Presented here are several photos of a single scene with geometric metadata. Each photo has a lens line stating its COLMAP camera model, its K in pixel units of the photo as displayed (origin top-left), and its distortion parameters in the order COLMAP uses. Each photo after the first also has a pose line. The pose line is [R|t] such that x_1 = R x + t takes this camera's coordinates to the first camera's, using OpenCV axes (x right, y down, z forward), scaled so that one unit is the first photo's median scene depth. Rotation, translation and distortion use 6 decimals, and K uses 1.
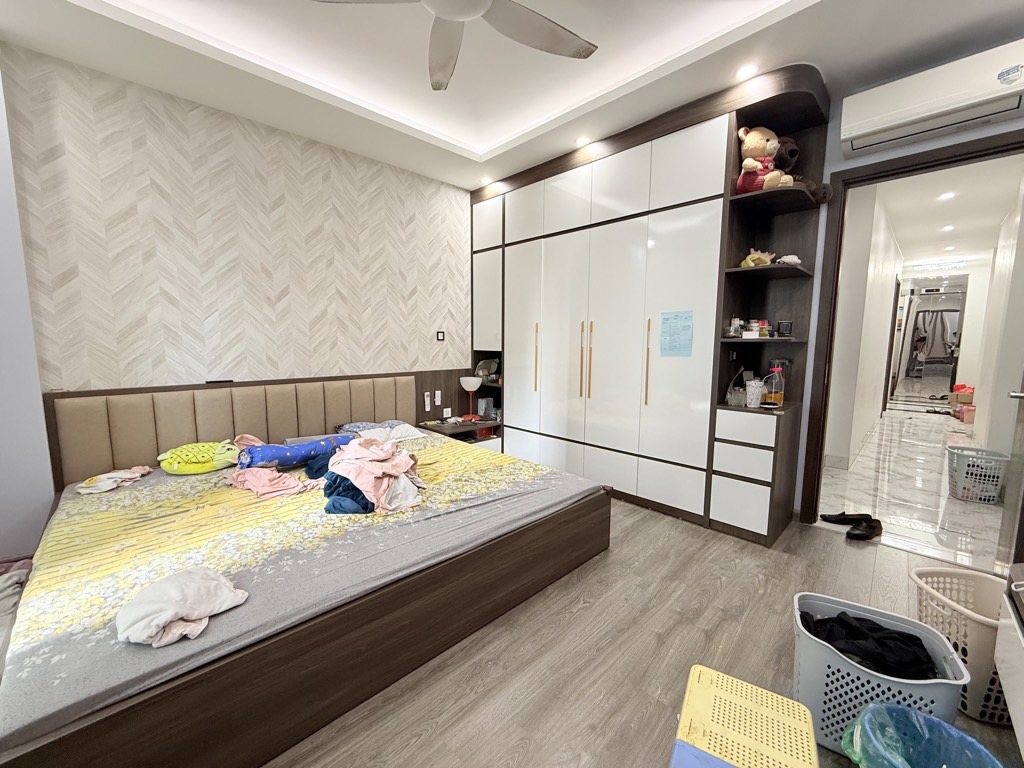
lens RADIAL K [[407.5, 0, 511.7], [0, 407.5, 385.8], [0, 0, 1]] dist [-0.000427, -0.000403]
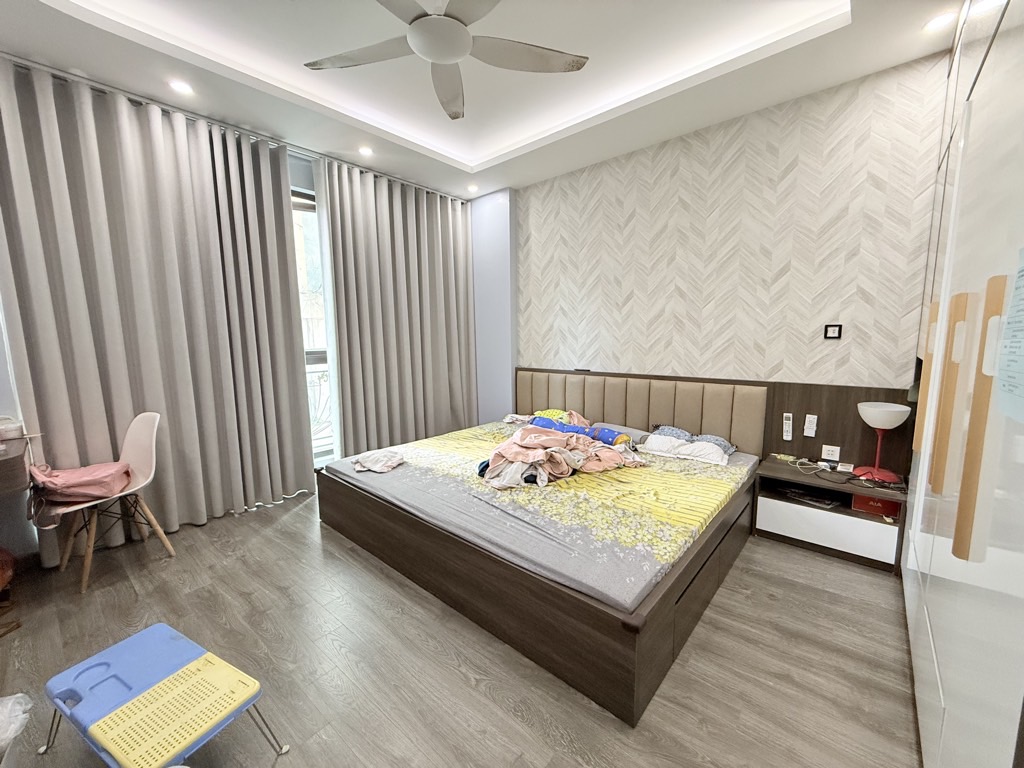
lens RADIAL K [[407.5, 0, 511.7], [0, 407.5, 385.8], [0, 0, 1]] dist [-0.000427, -0.000403]
pose [[0.077683, 0.120052, -0.989724, 0.549852], [-0.098048, 0.988831, 0.112248, -0.078022], [0.992145, 0.088321, 0.088586, 0.579403]]
